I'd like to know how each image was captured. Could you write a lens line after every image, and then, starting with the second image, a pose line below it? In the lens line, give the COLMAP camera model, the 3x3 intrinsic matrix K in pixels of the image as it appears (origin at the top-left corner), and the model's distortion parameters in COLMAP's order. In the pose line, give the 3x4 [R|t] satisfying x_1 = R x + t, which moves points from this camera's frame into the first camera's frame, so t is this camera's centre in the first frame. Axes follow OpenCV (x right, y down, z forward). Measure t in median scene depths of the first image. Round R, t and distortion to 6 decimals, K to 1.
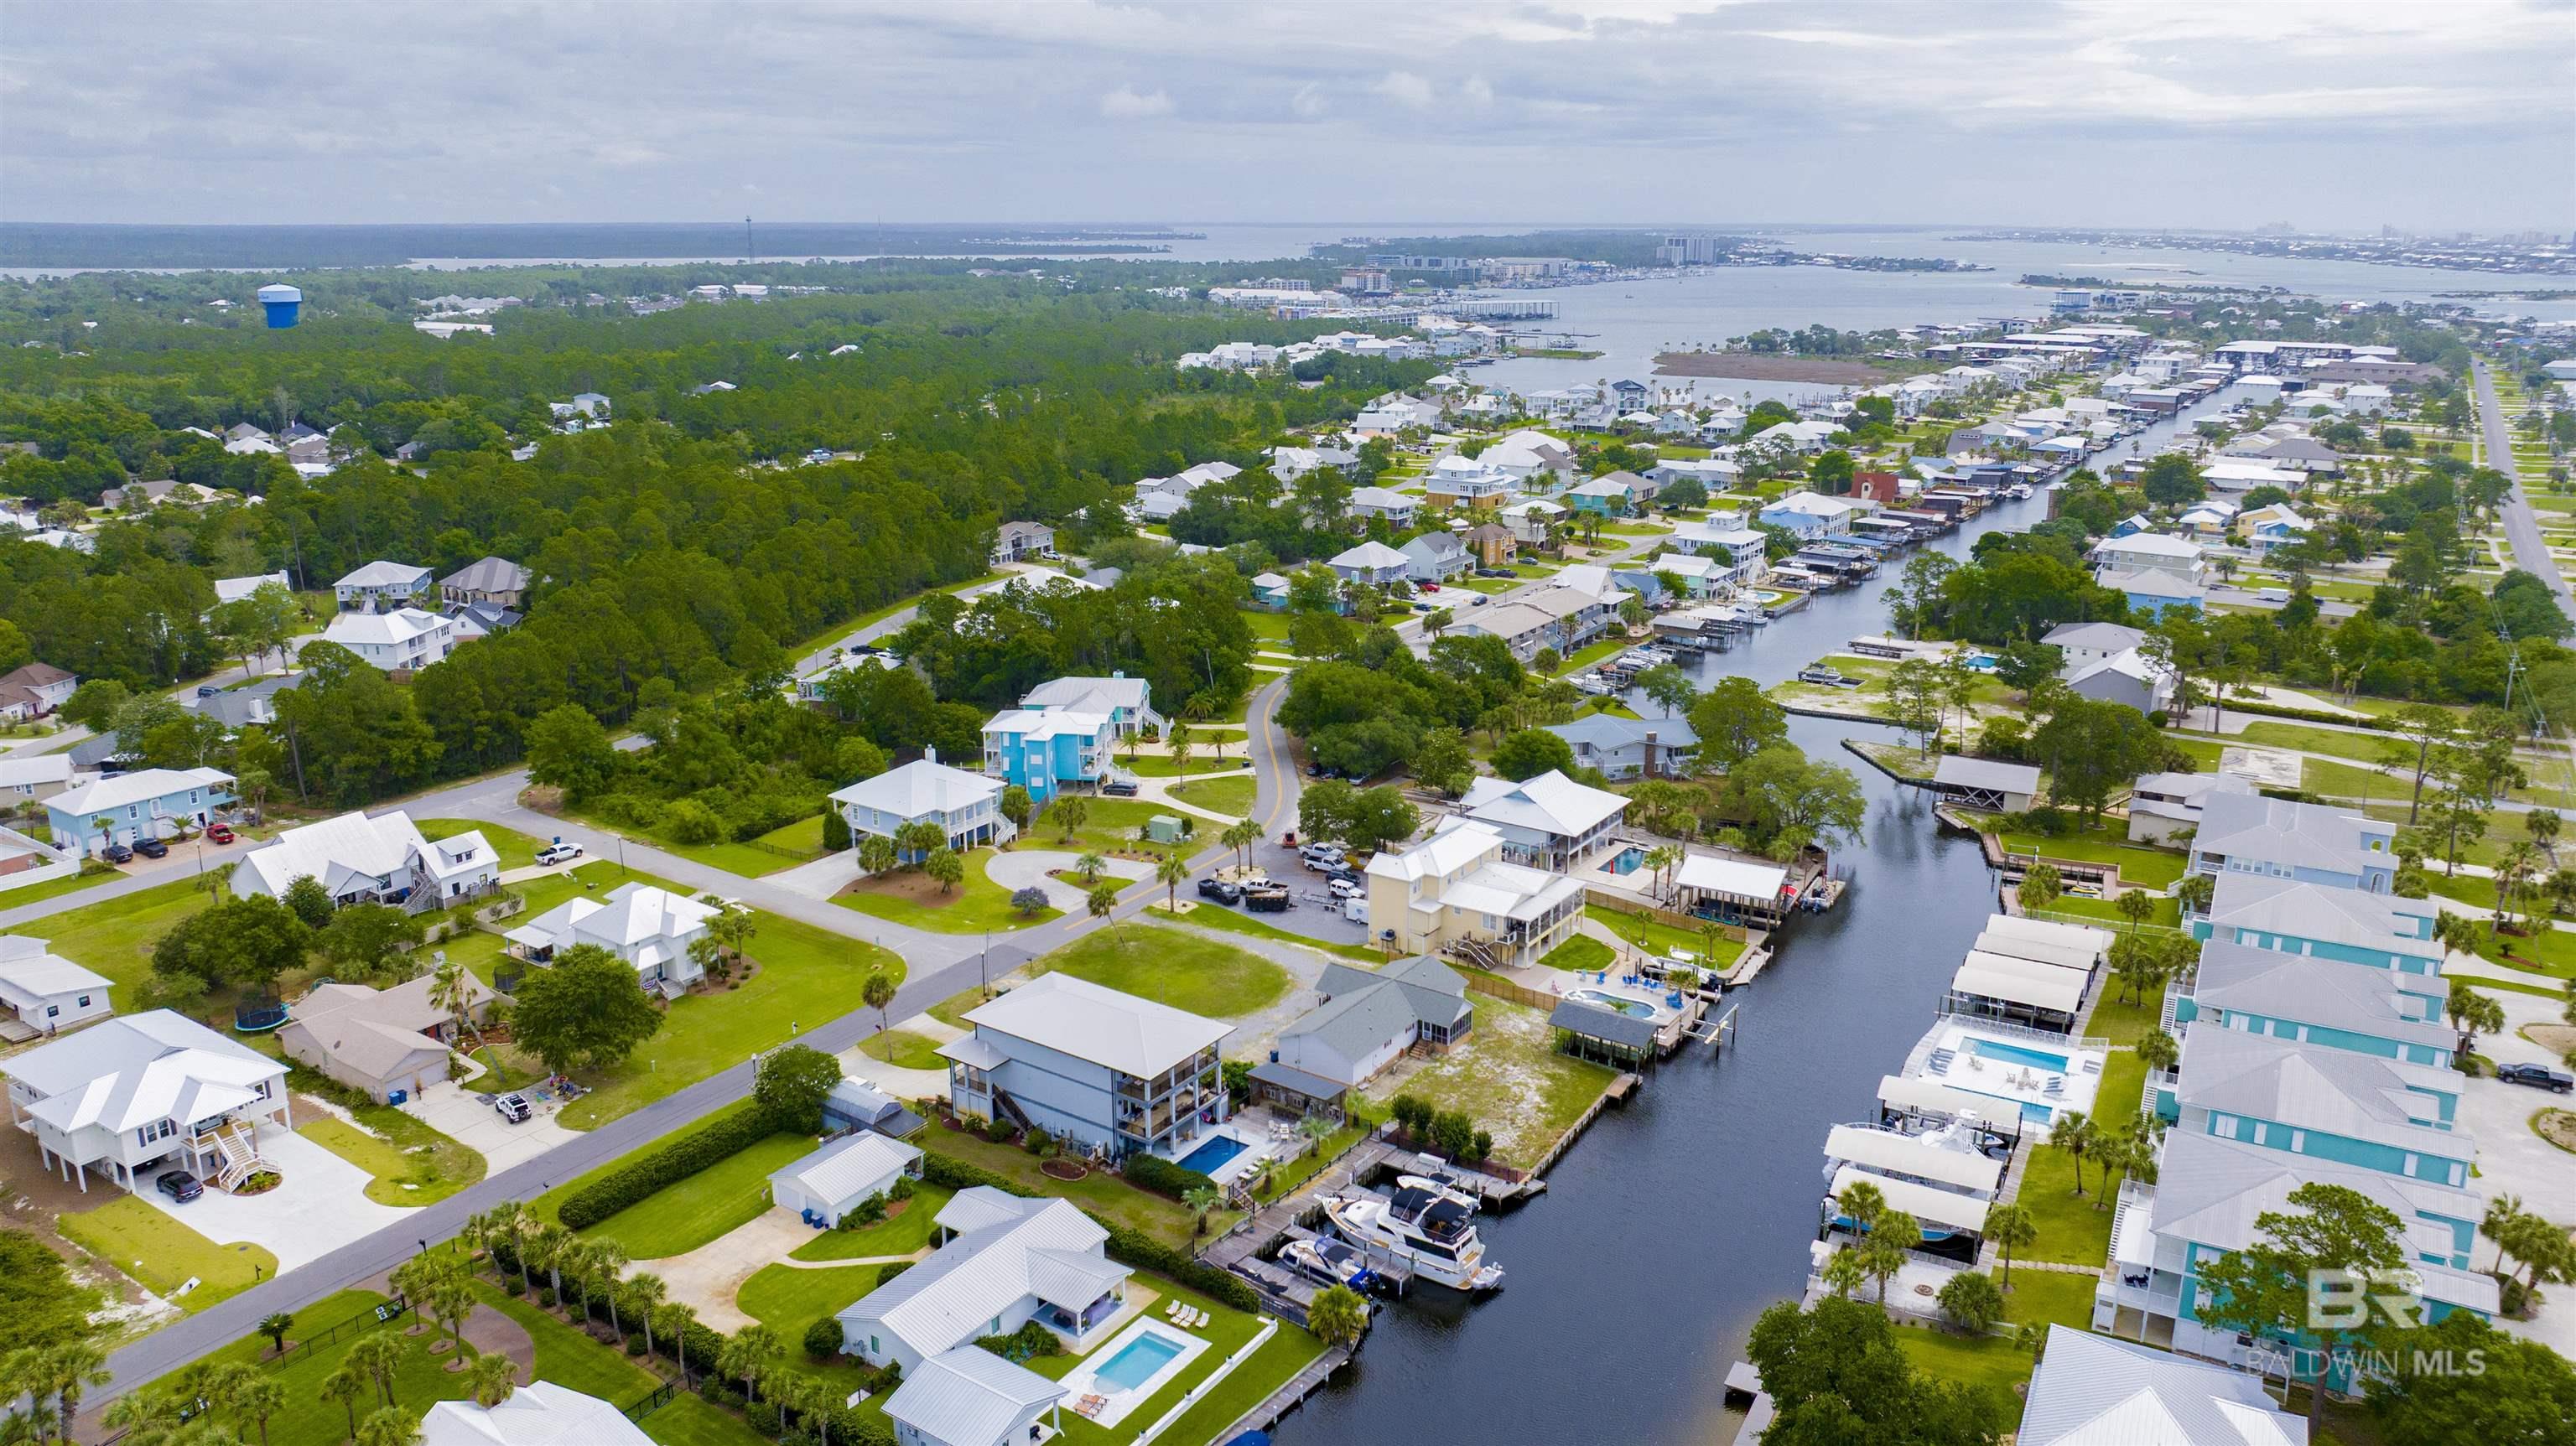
lens RADIAL K [[1803.2, 0, 1297.2], [0, 1803.2, 717.1], [0, 0, 1]] dist [-0.017945, -0.003806]
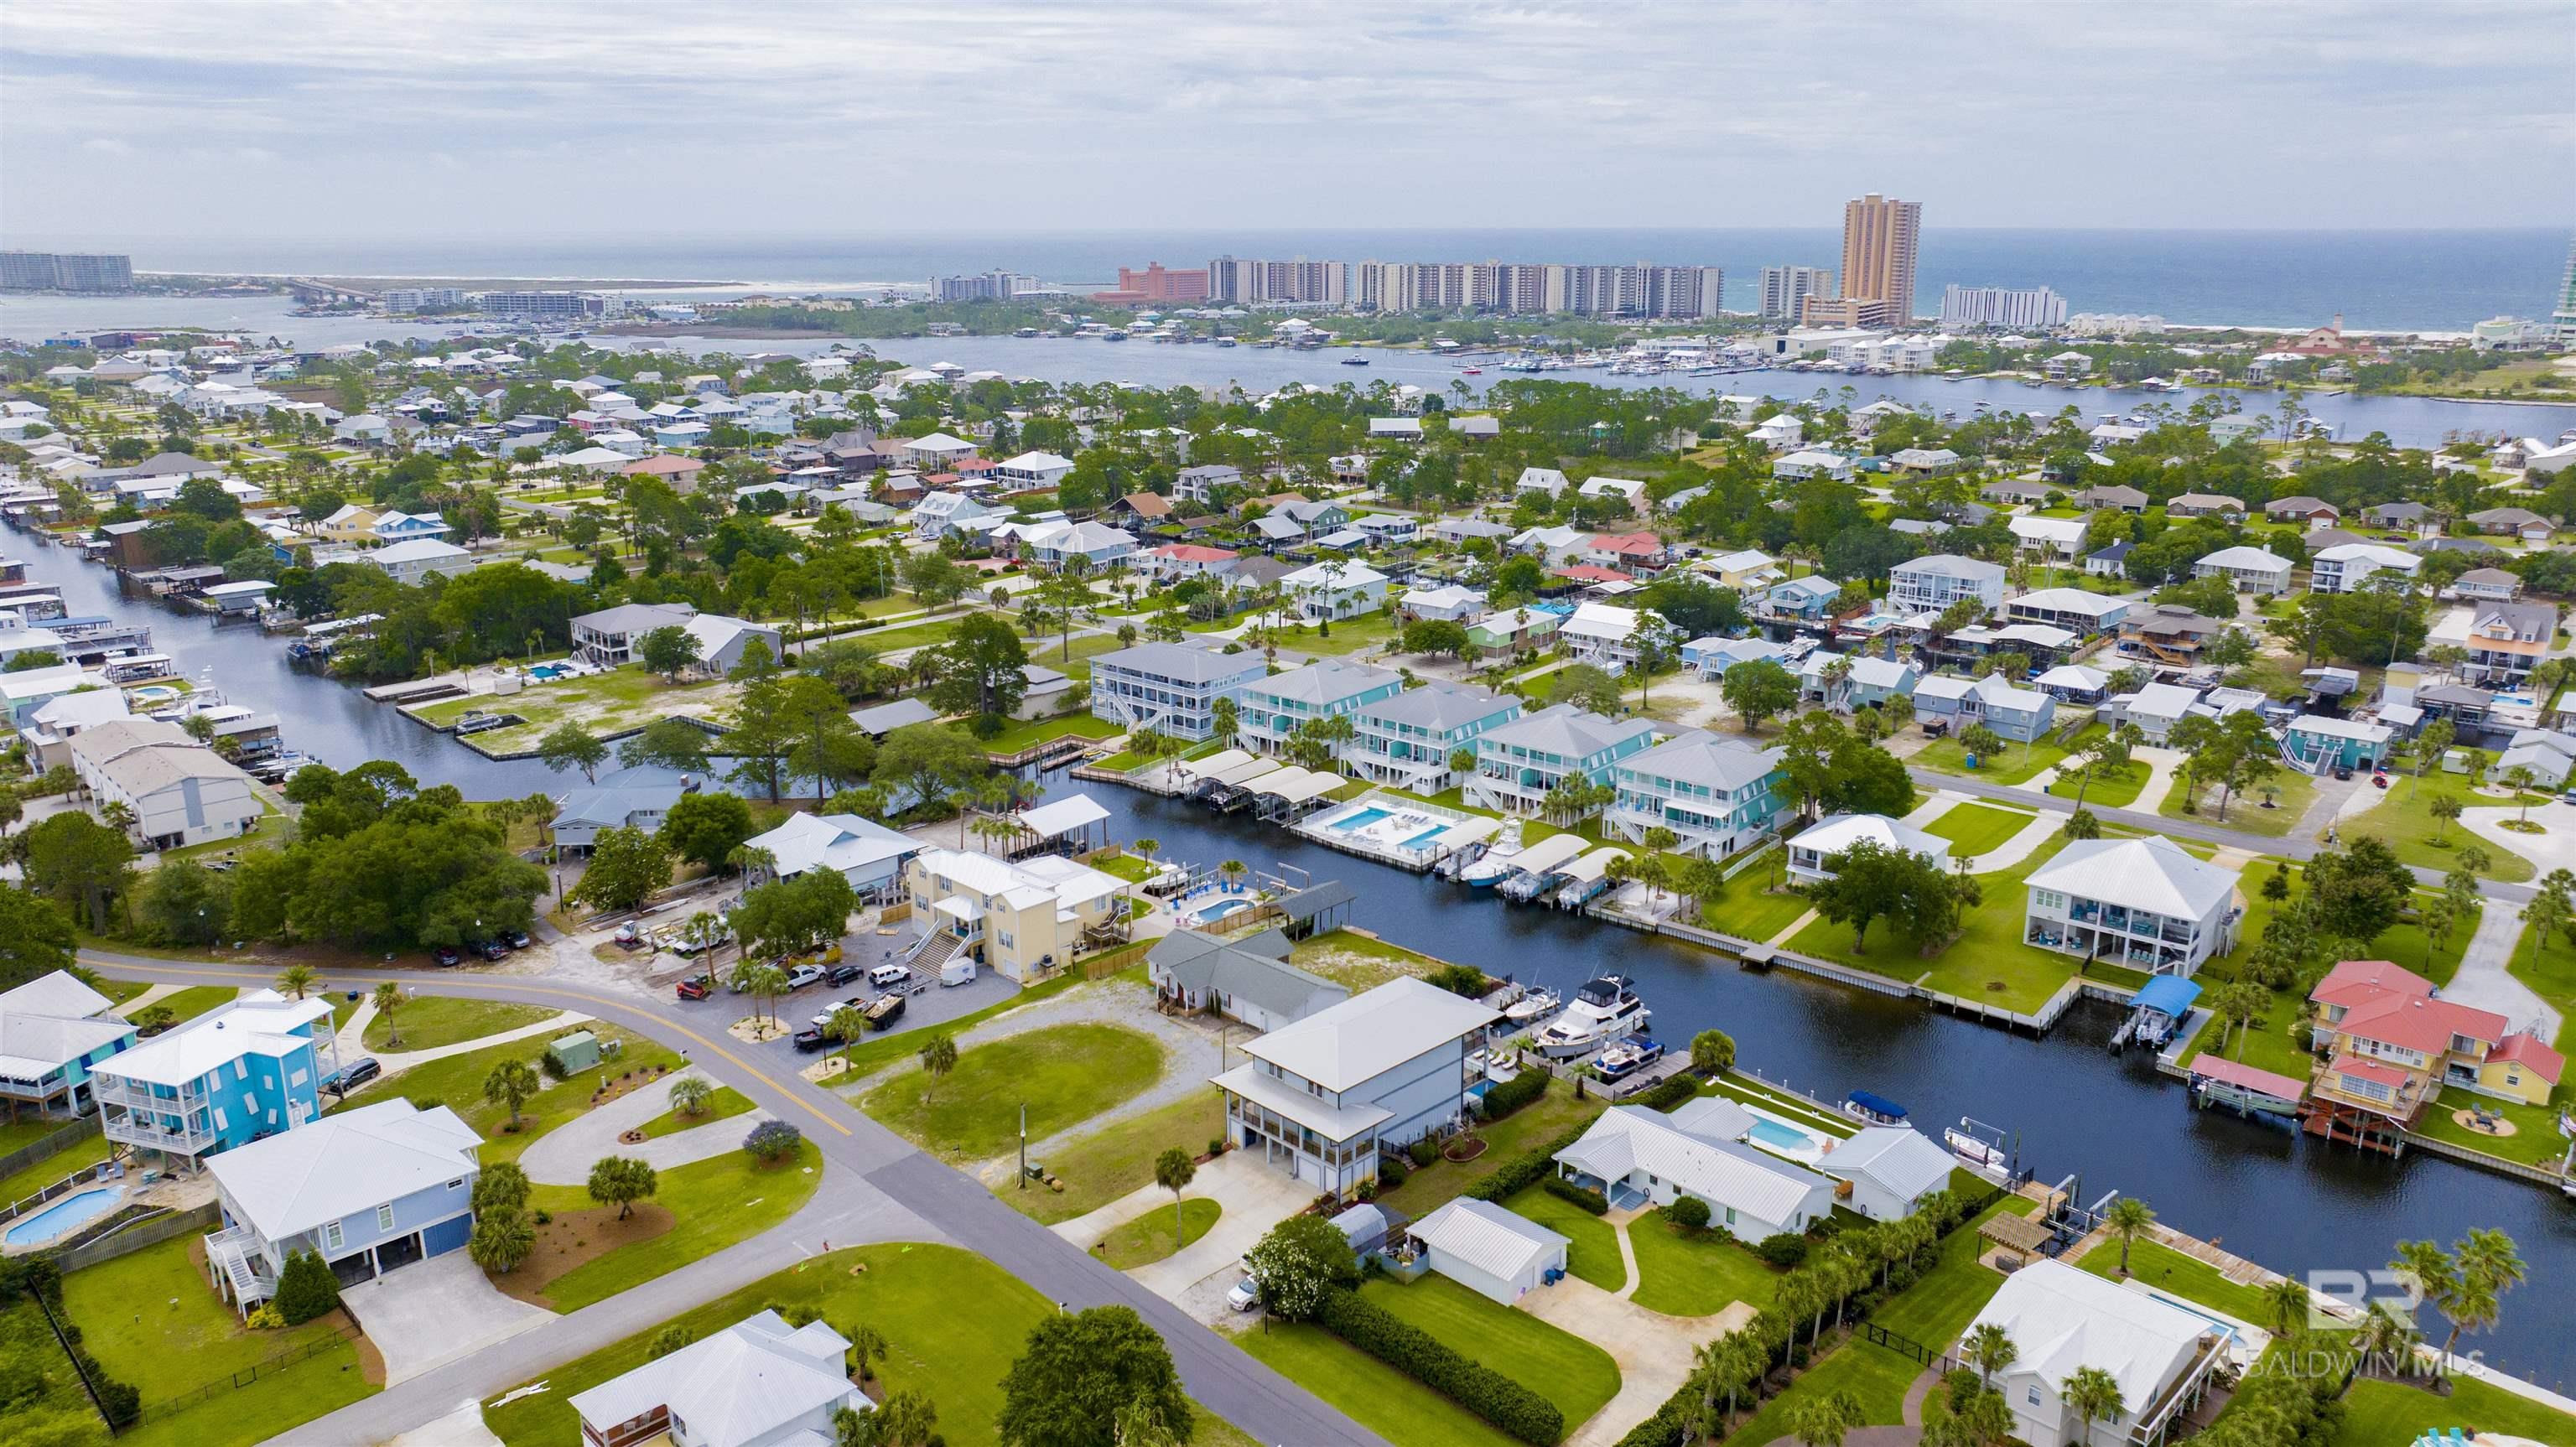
lens RADIAL K [[1803.3, 0, 1297.2], [0, 1803.3, 717.6], [0, 0, 1]] dist [-0.017945, -0.003806]
pose [[0.187971, -0.261074, 0.946841, -0.681594], [0.264062, 0.941964, 0.207306, -0.142607], [-0.946012, 0.211057, 0.246001, 0.503202]]
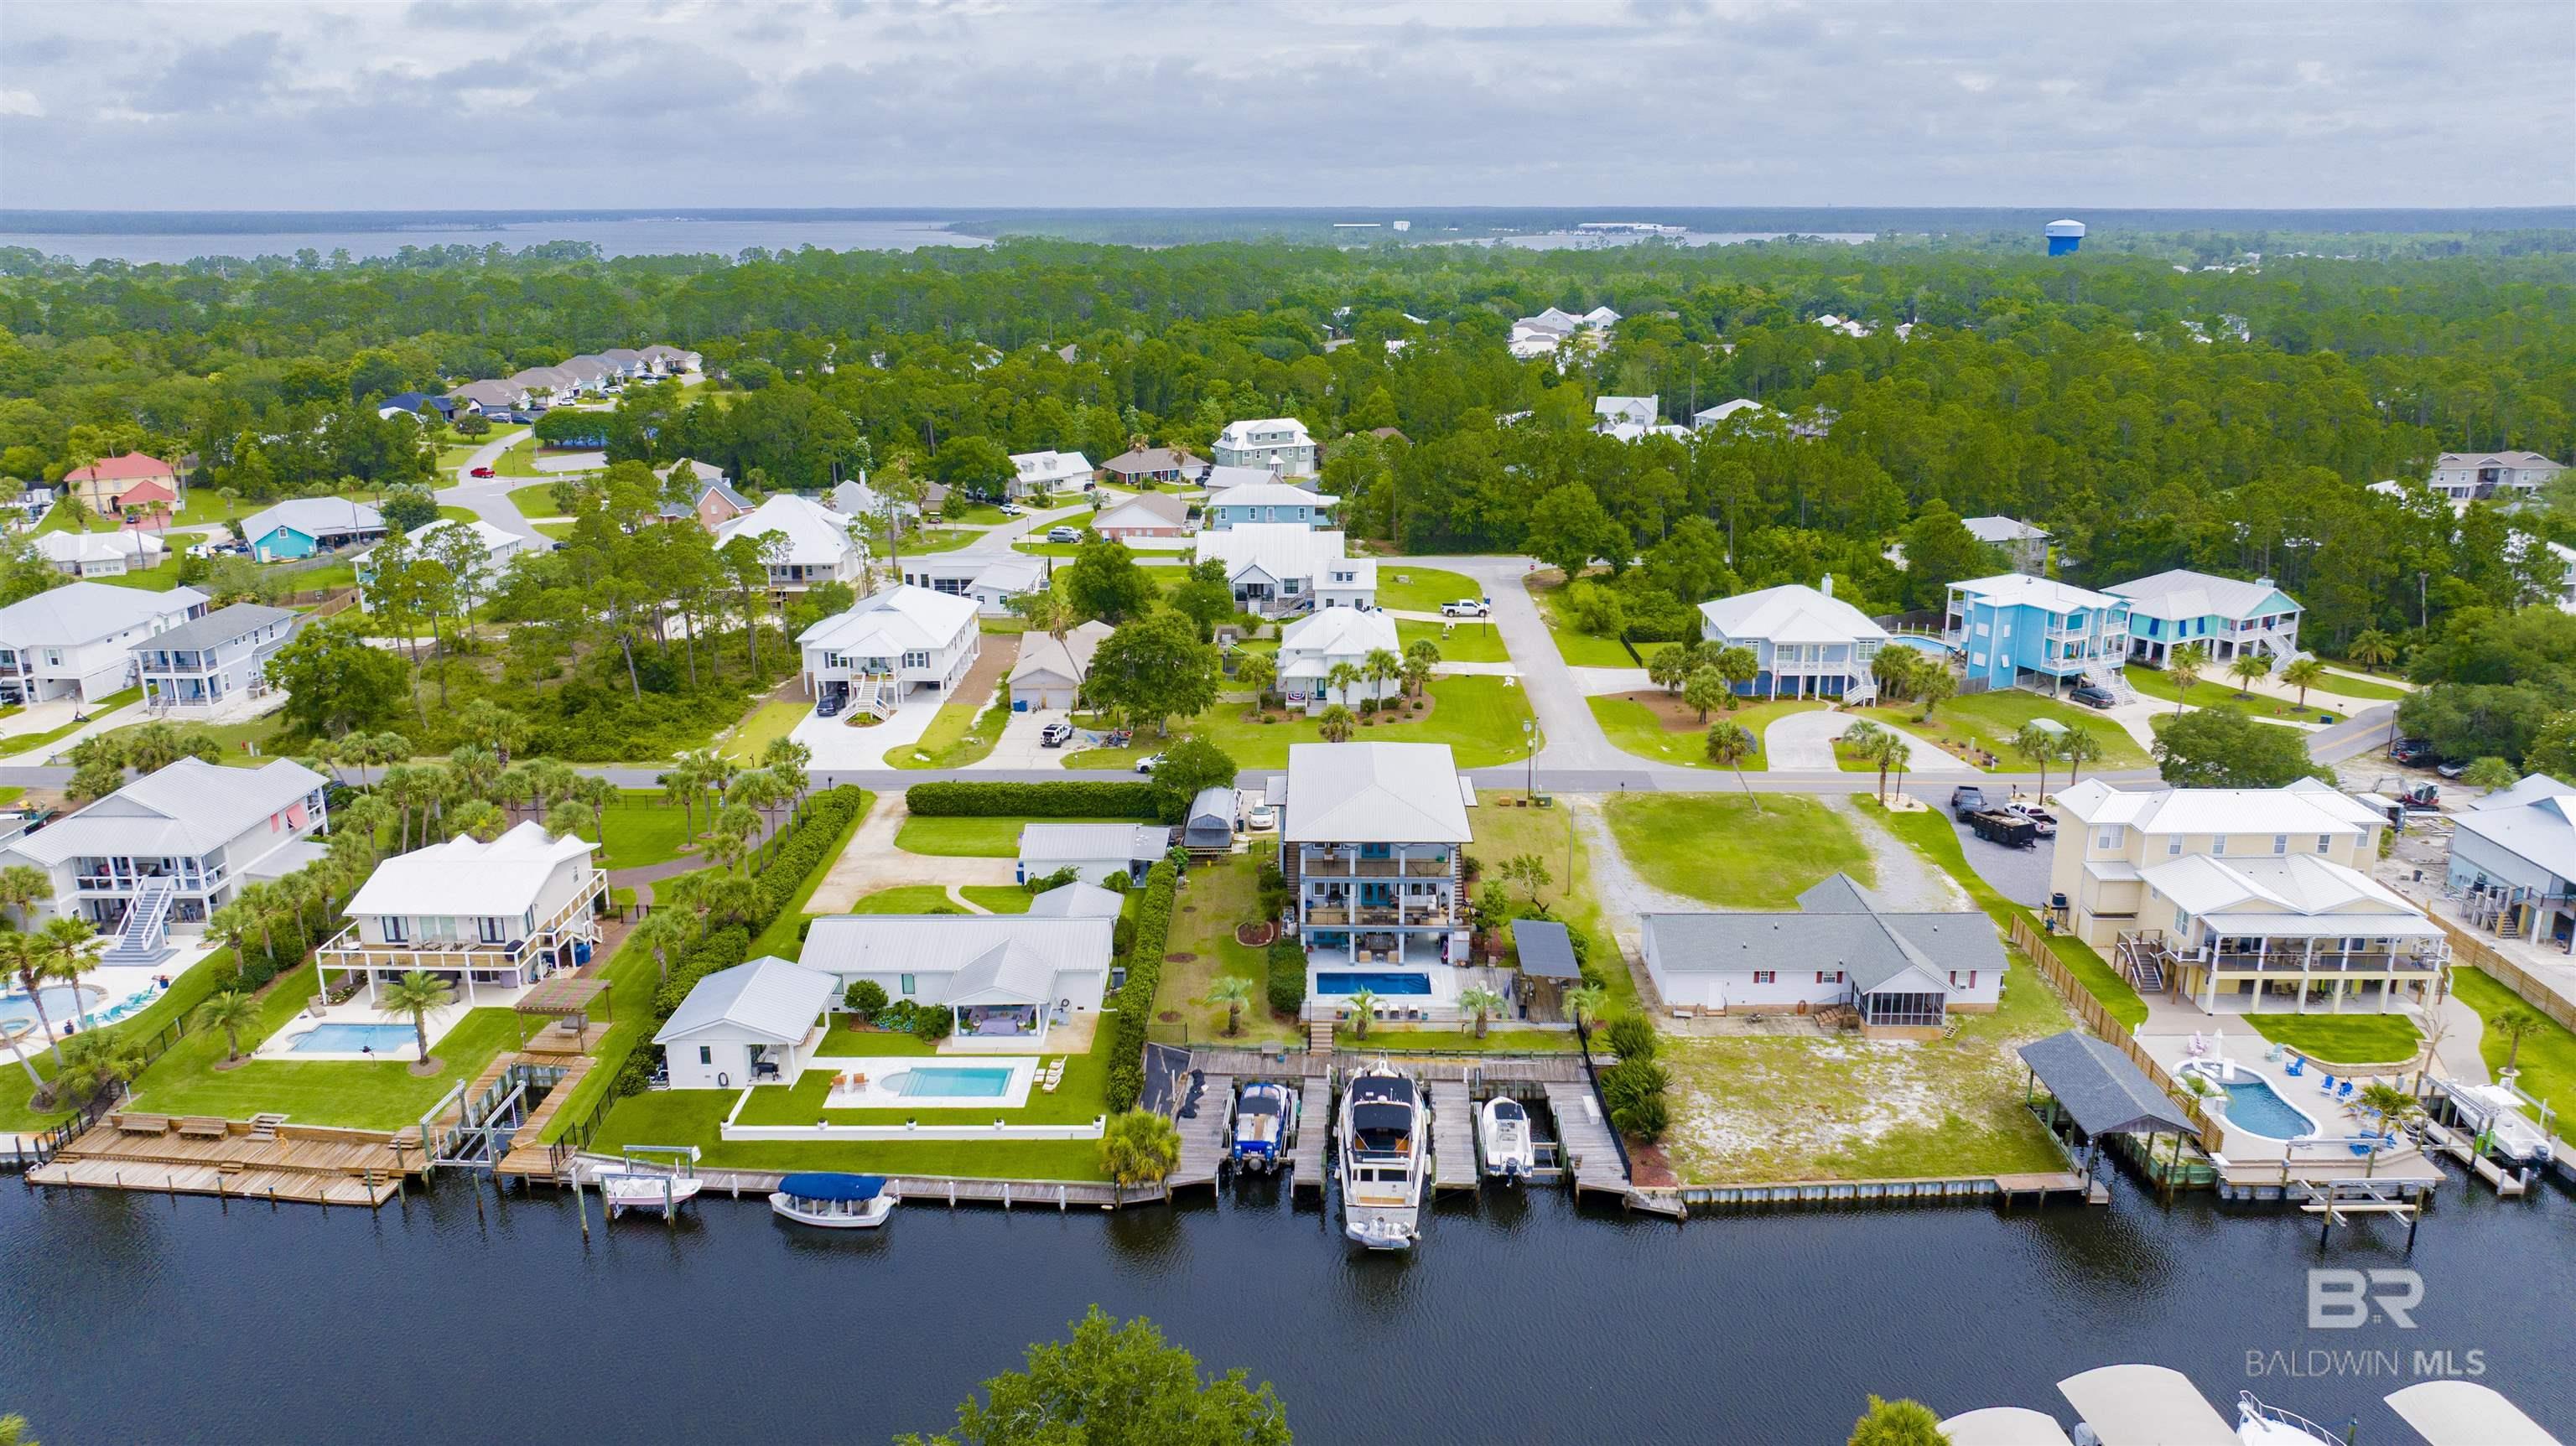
lens RADIAL K [[1808.7, 0, 1298.2], [0, 1808.7, 711.5], [0, 0, 1]] dist [-0.014006, -0.004707]
pose [[0.556271, 0.222037, -0.800789, 0.334631], [-0.218909, 0.968760, 0.116545, 0.033169], [0.801649, 0.110469, 0.587499, 0.331270]]
